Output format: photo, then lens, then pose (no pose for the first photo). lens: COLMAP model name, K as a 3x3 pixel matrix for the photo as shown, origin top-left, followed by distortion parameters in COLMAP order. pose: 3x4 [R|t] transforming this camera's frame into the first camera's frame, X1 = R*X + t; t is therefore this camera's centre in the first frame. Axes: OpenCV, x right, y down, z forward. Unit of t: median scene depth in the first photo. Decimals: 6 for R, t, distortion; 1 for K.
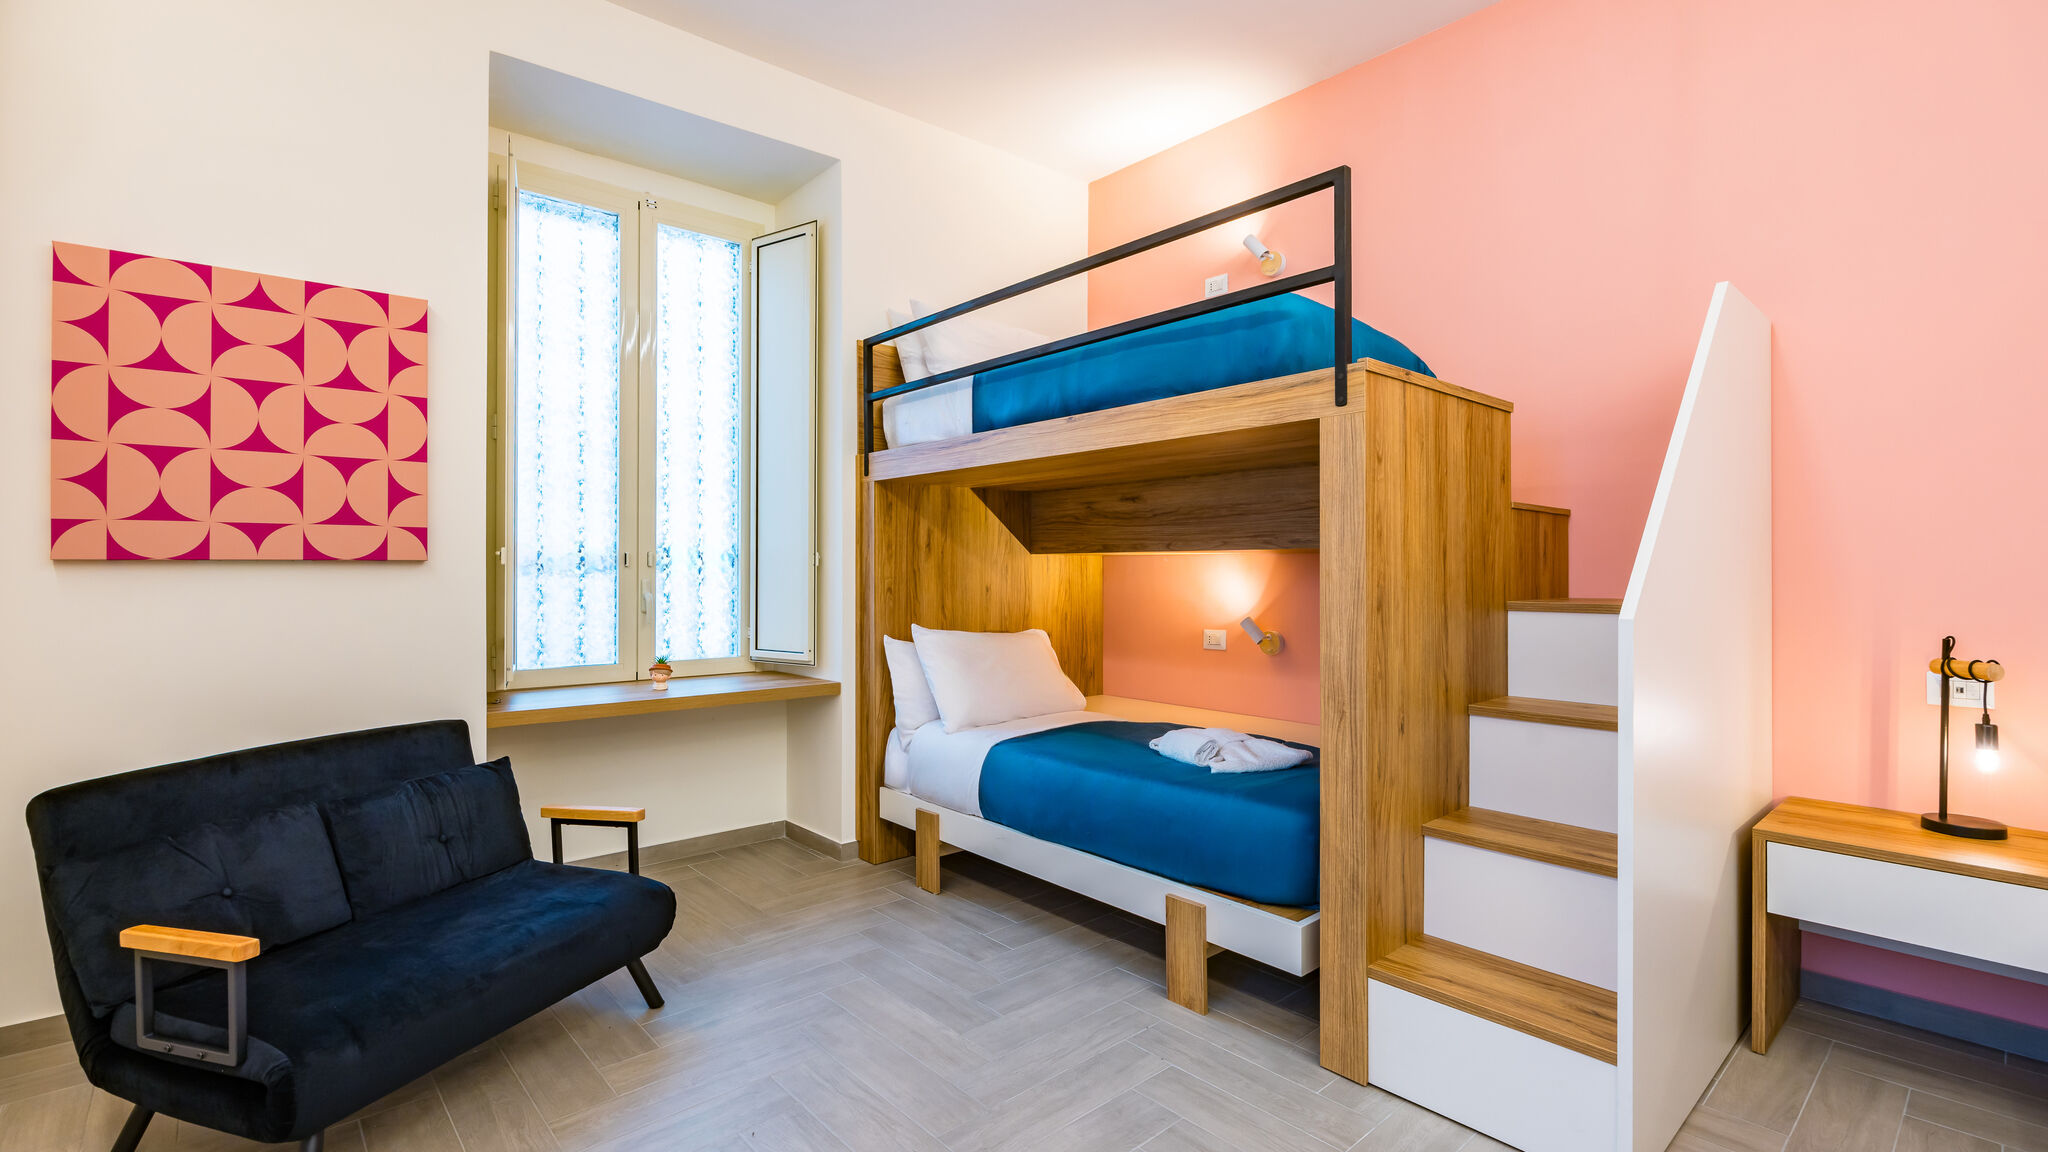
lens RADIAL K [[921.4, 0, 1020.2], [0, 921.4, 565.9], [0, 0, 1]] dist [-0.001014, -0.000508]
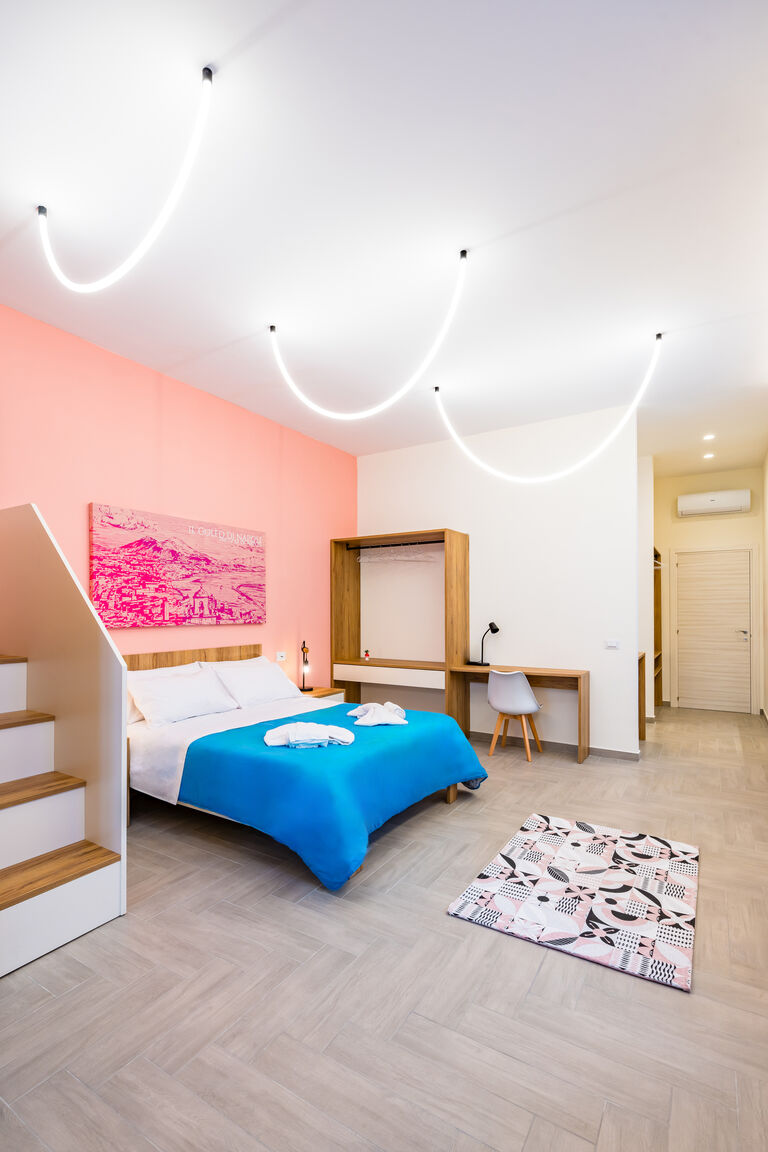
lens RADIAL K [[536.1, 0, 363.0], [0, 536.1, 605.5], [0, 0, 1]] dist [-0.004892, 0.000176]
pose [[-0.274045, 0.006714, 0.961693, -0.545304], [-0.003866, 0.999960, -0.008083, -0.058317], [-0.961709, -0.005933, -0.274008, 0.529085]]
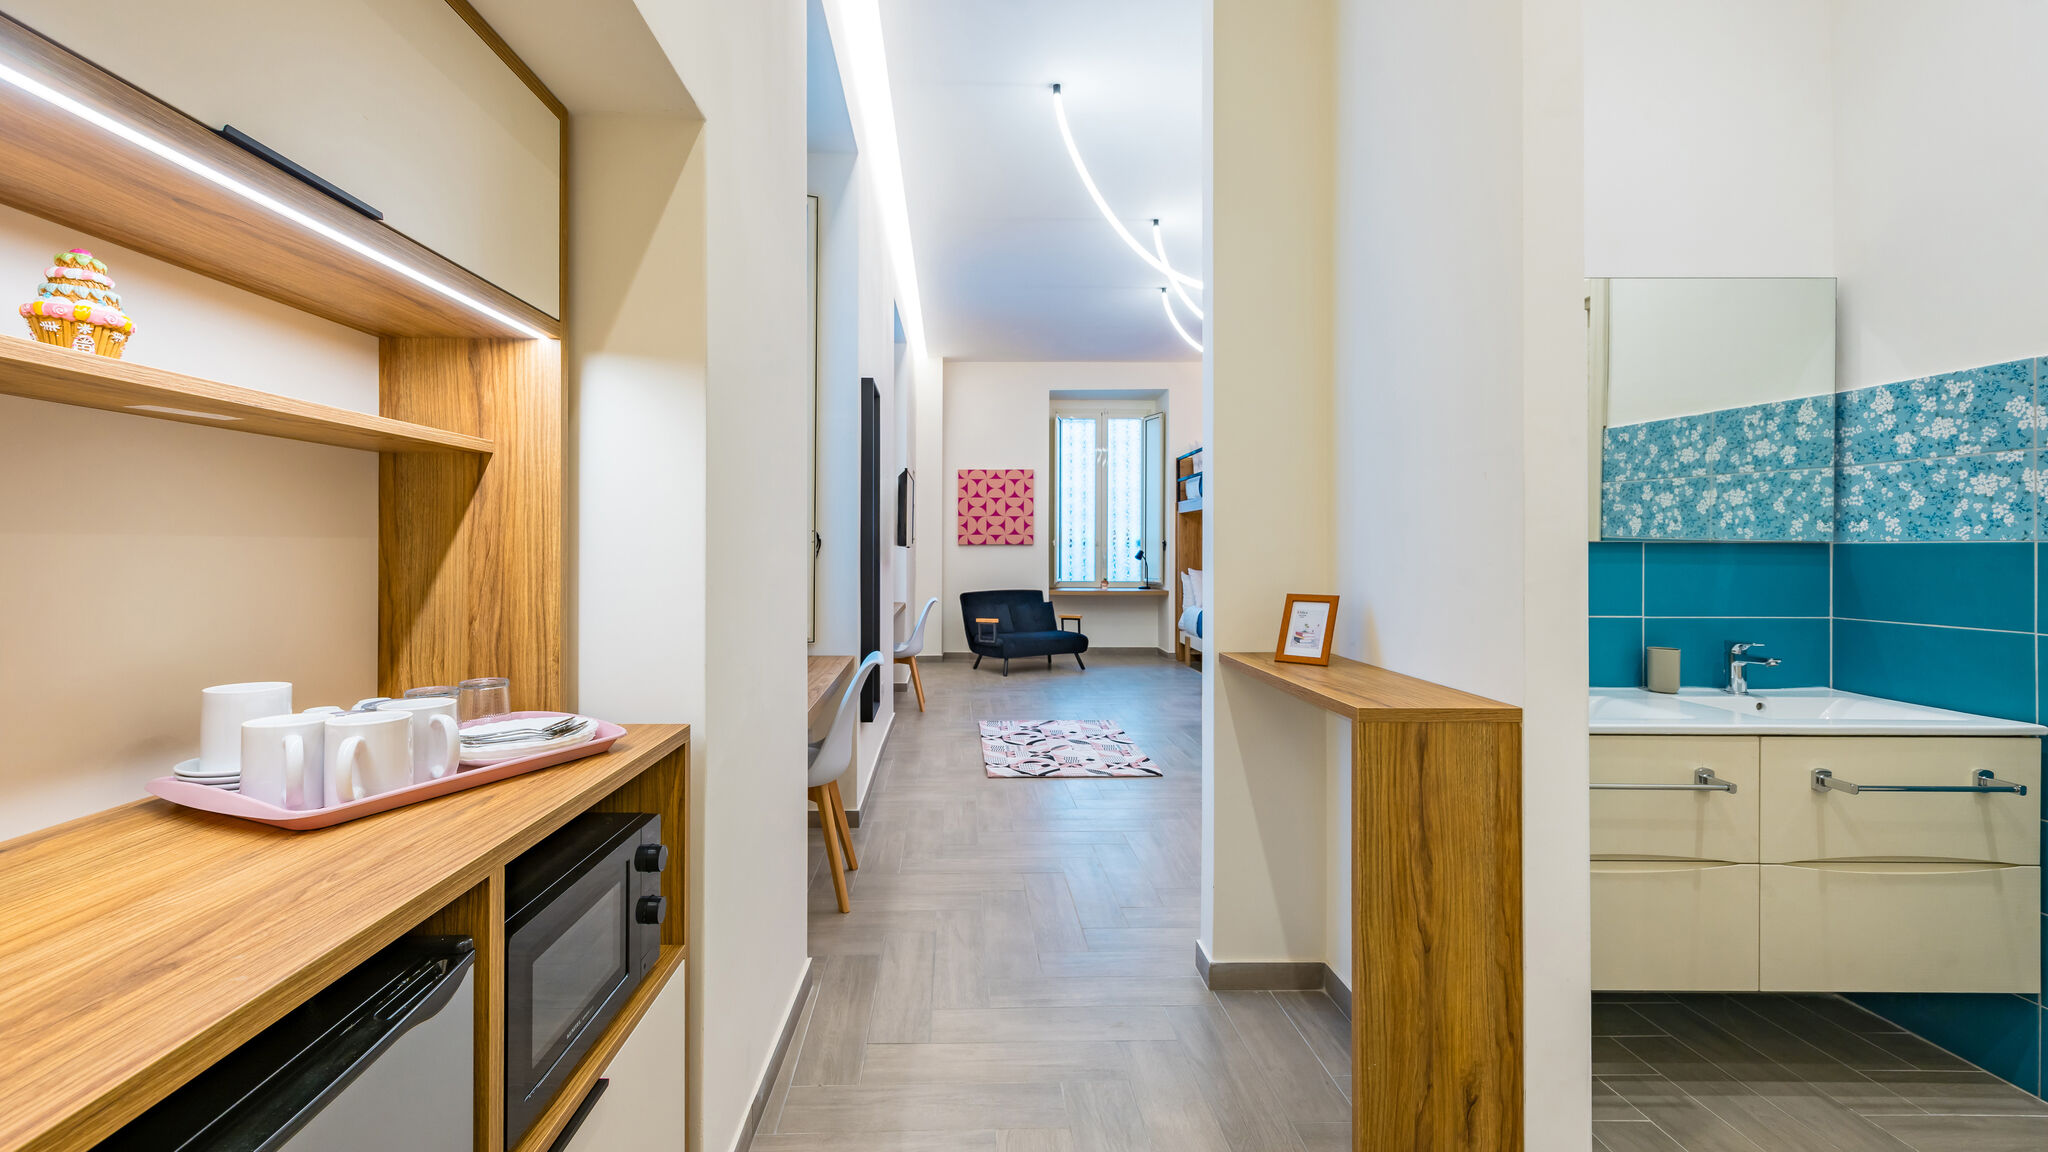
lens RADIAL K [[868.2, 0, 961.6], [0, 868.2, 542.4], [0, 0, 1]] dist [-0.002314, -0.000510]
pose [[0.756685, -0.001389, -0.653778, 1.383336], [0.000834, 0.999999, -0.001159, -0.010280], [0.653779, 0.000332, 0.756685, -1.772234]]
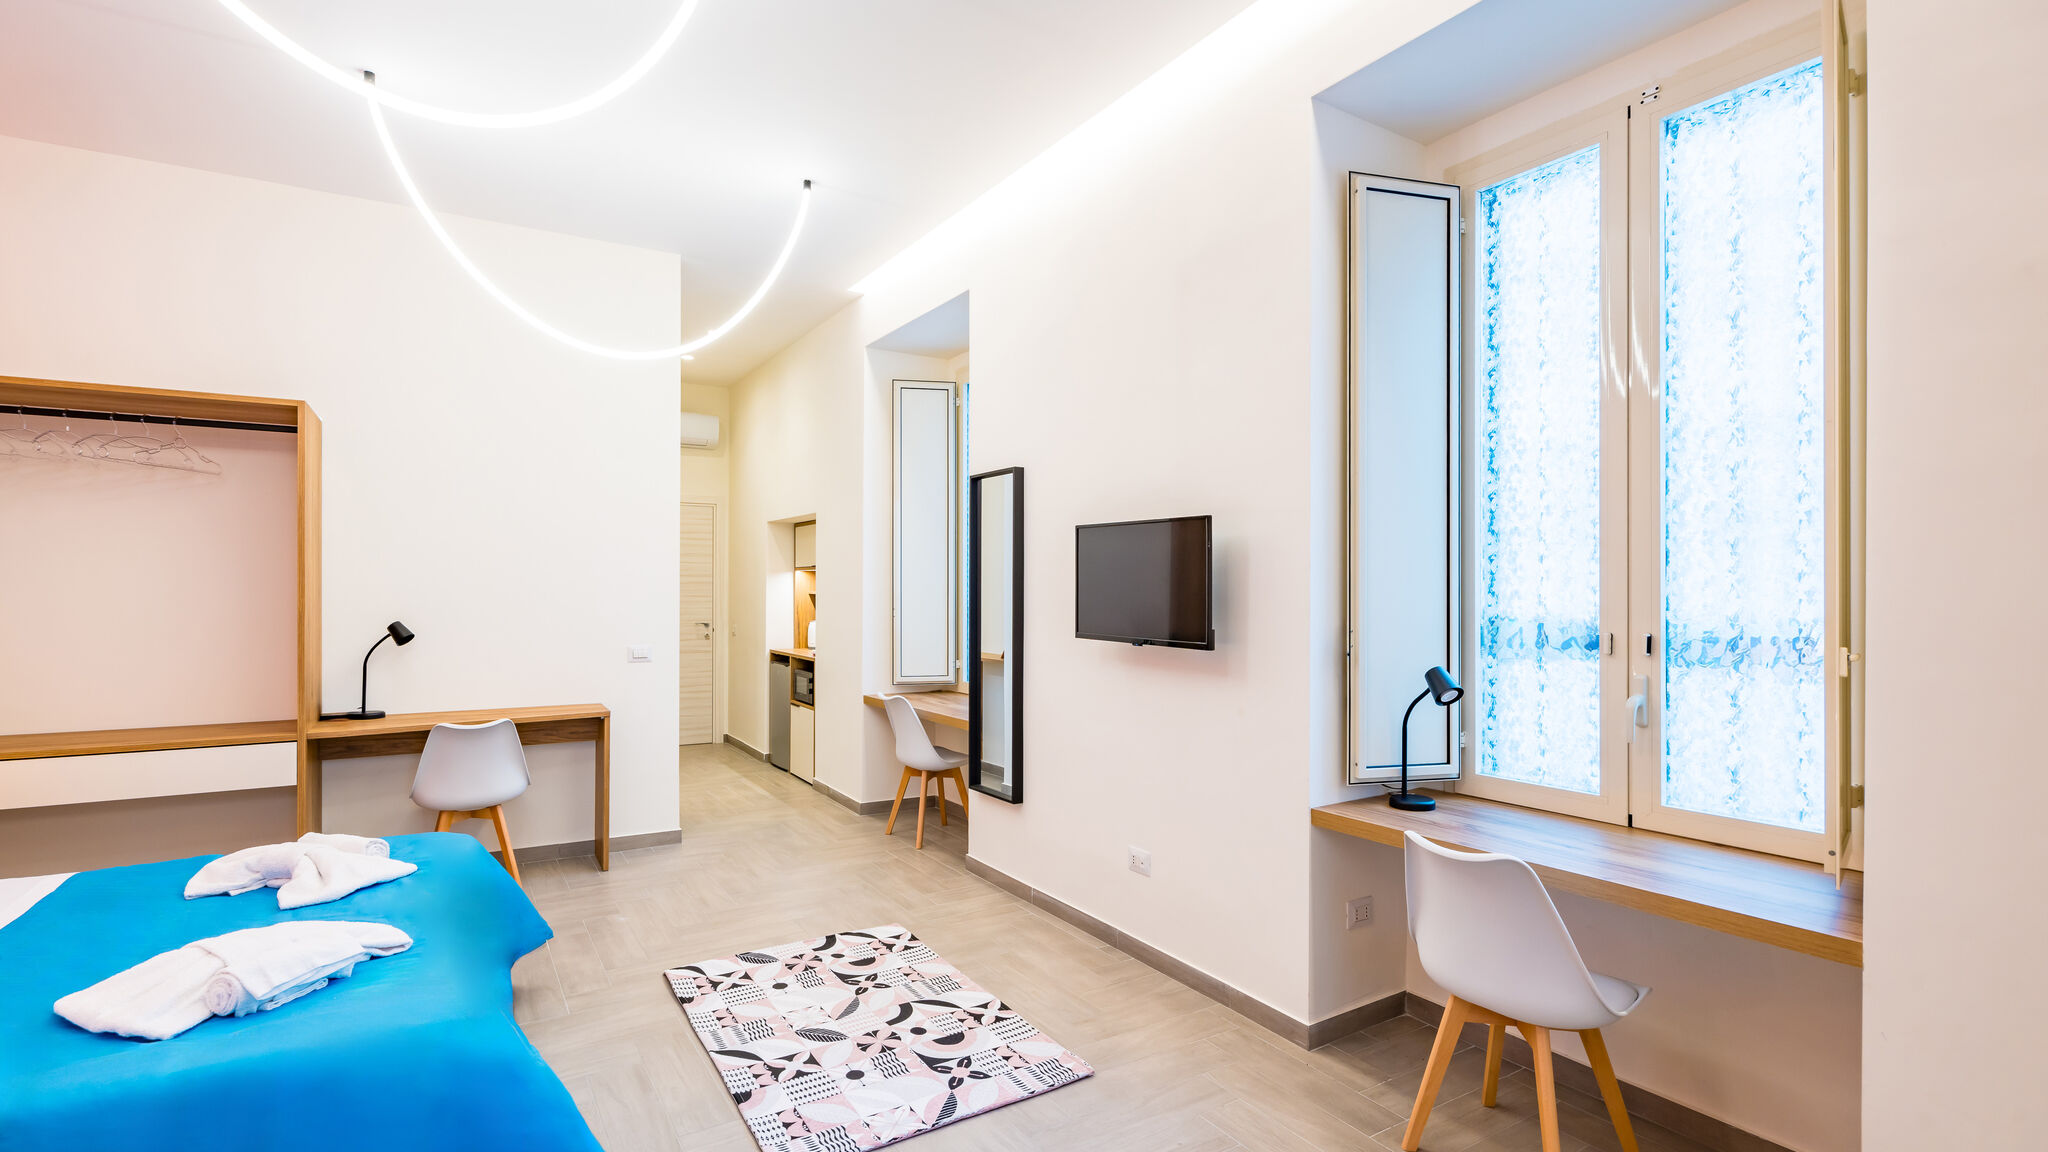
lens RADIAL K [[937.5, 0, 1002.5], [0, 937.5, 589.7], [0, 0, 1]] dist [0.001527, -0.000733]
pose [[-0.985341, -0.005600, 0.170506, -0.046667], [-0.006294, 0.999974, -0.003534, -0.069355], [-0.170482, -0.004556, -0.985350, 0.931713]]
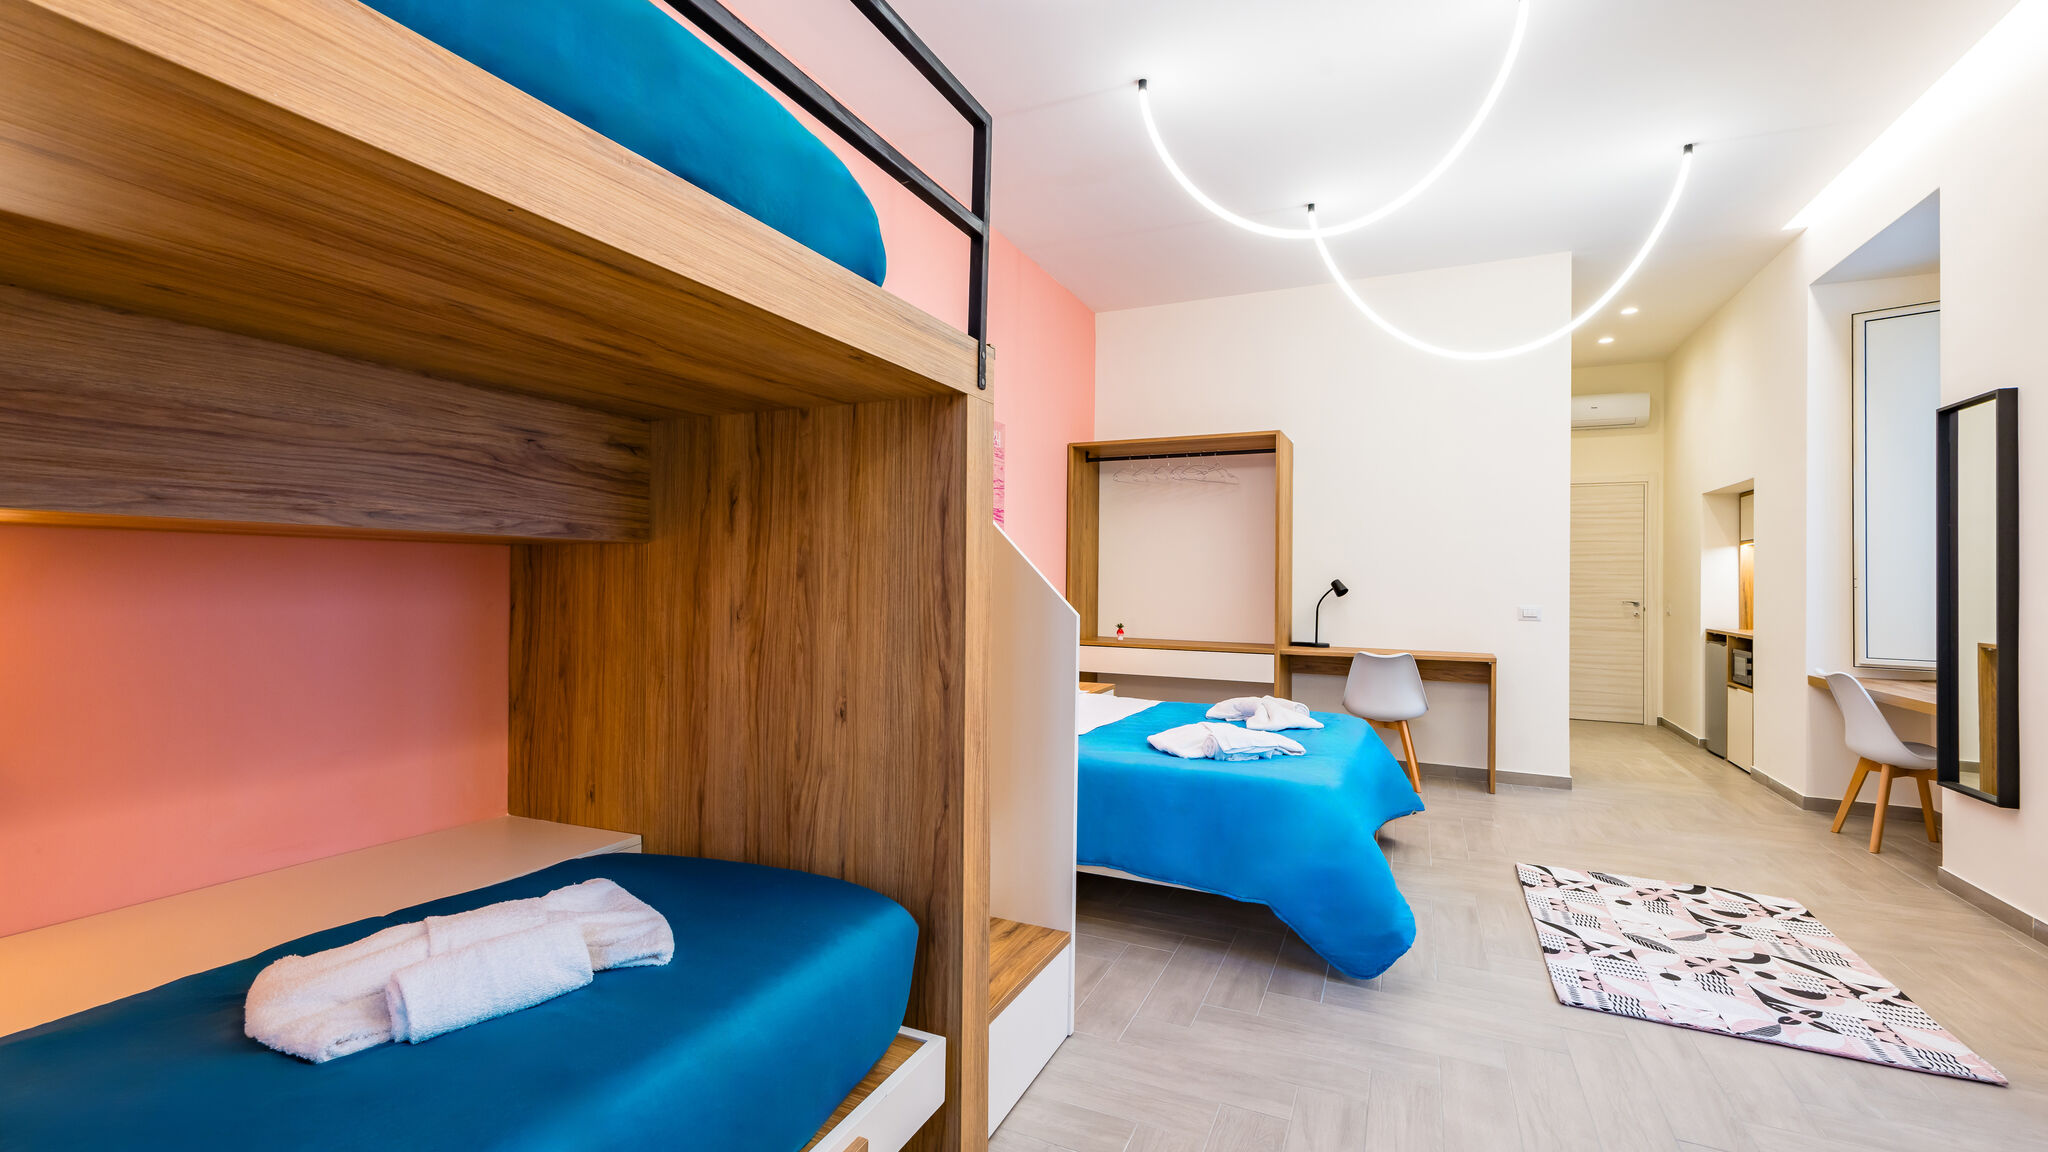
lens RADIAL K [[869.5, 0, 1010.3], [0, 869.5, 567.8], [0, 0, 1]] dist [0.004170, -0.000274]
pose [[-0.405571, 0.005800, 0.914045, -0.339618], [-0.018432, 0.999725, -0.014523, 0.003988], [-0.913878, -0.022738, -0.405353, 1.084625]]
